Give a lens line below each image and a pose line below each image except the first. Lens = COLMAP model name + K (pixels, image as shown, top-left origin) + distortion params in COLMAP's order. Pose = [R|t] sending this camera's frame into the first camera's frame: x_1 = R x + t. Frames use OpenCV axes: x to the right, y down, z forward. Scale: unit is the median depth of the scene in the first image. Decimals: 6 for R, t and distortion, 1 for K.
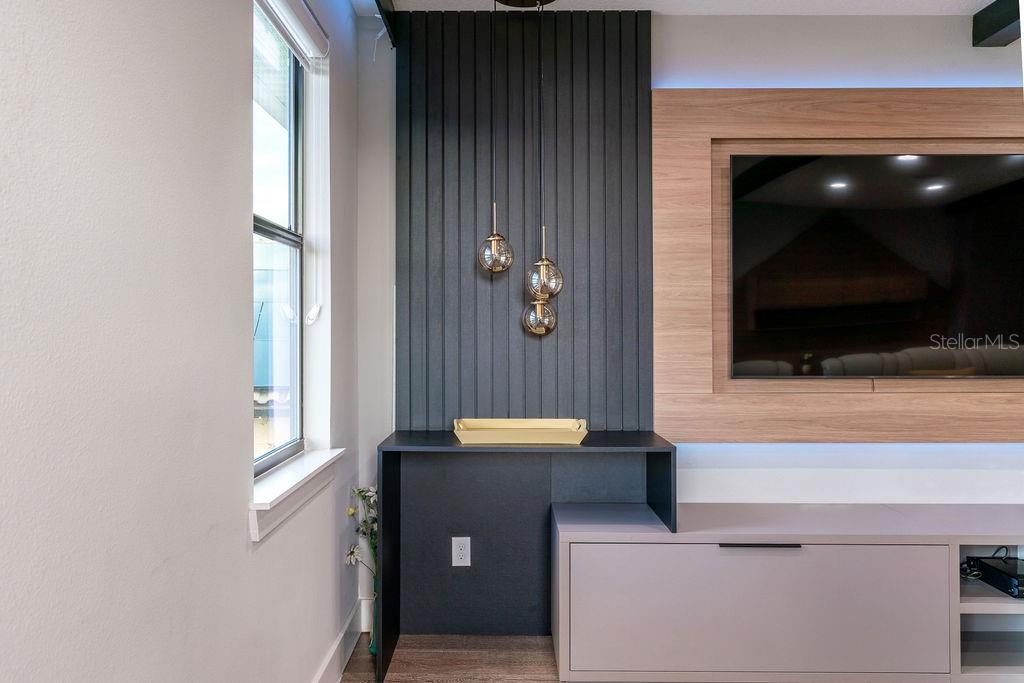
lens RADIAL K [[929.6, 0, 515.7], [0, 929.6, 335.6], [0, 0, 1]] dist [-0.002520, -0.007025]
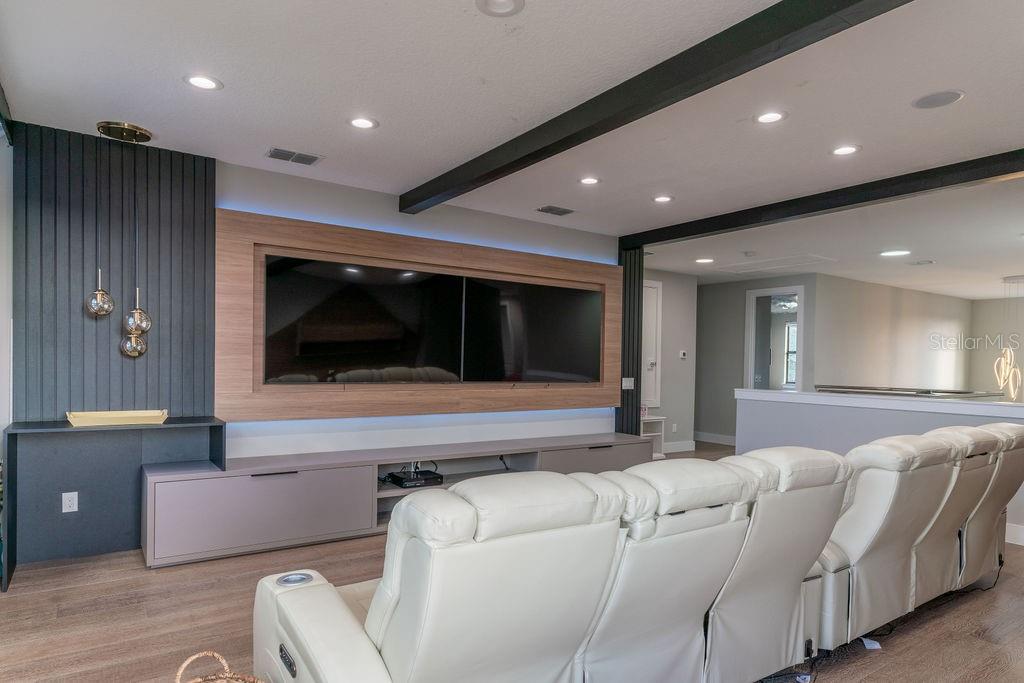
lens RADIAL K [[596.5, 0, 506.1], [0, 596.5, 373.6], [0, 0, 1]] dist [0.000332, 0.000636]
pose [[0.834265, 0.005037, 0.551341, -0.004760], [-0.019196, 0.999617, 0.019915, -0.003993], [-0.551030, -0.027198, 0.834042, -0.171352]]
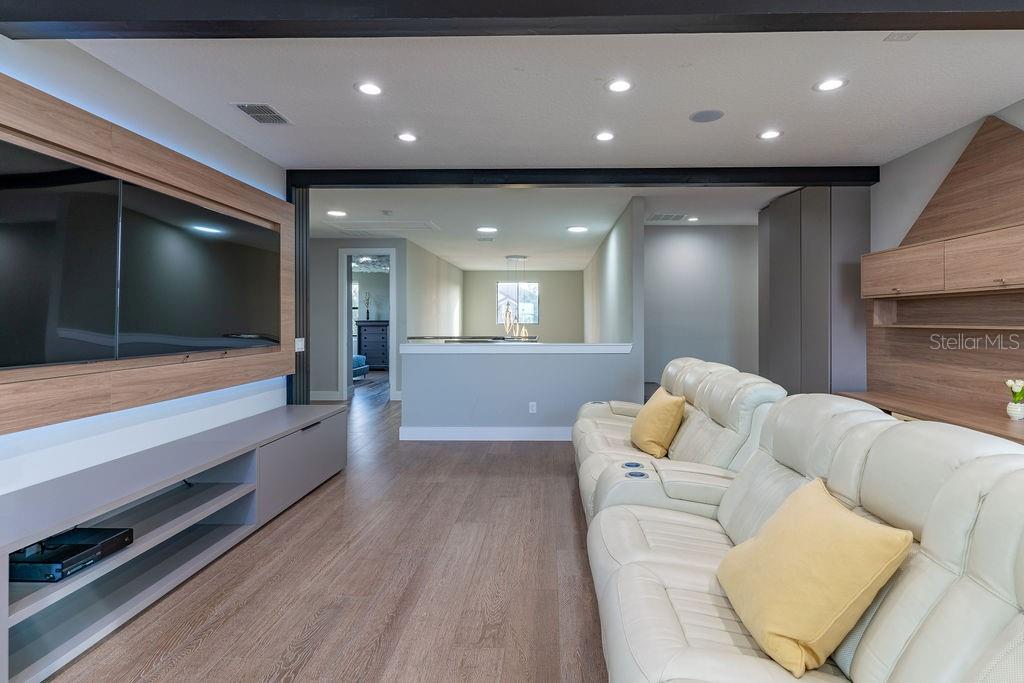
lens RADIAL K [[523.2, 0, 531.4], [0, 523.2, 324.4], [0, 0, 1]] dist [-0.002732, 0.000791]
pose [[0.036922, -0.004781, 0.999307, -0.014040], [0.002301, 0.999986, 0.004699, -0.002710], [-0.999316, 0.002126, 0.036932, 0.382299]]
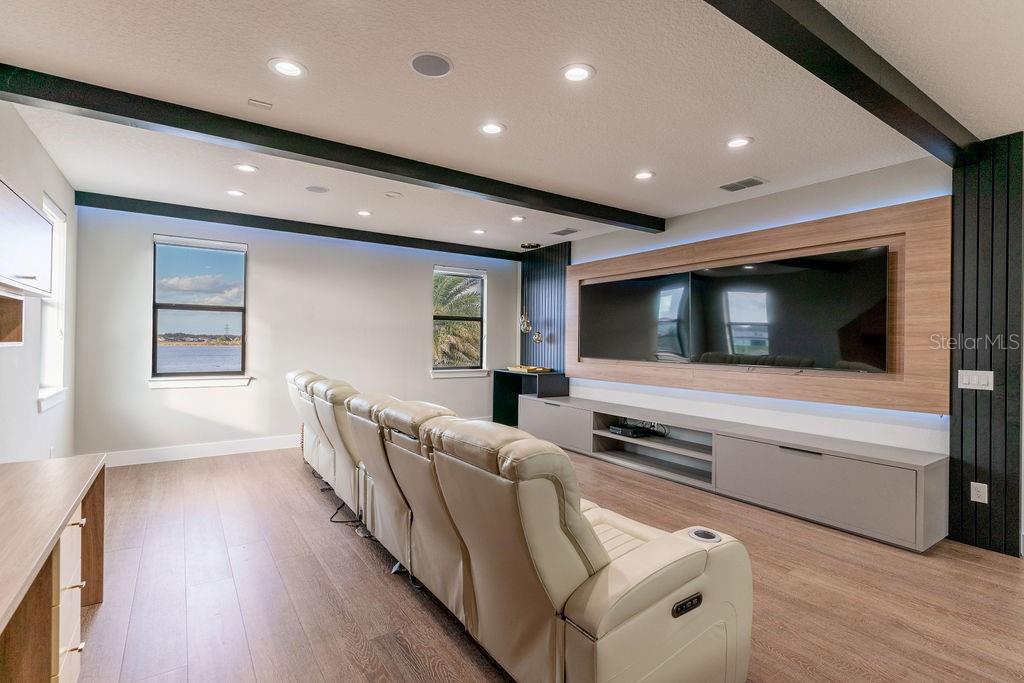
lens RADIAL K [[475.1, 0, 506.0], [0, 475.1, 341.8], [0, 0, 1]] dist [0.003157, 0.000074]
pose [[0.560439, 0.008262, -0.828154, 1.292779], [-0.002548, 0.999963, 0.008252, -0.017786], [0.828192, -0.002515, 0.560439, -0.093516]]
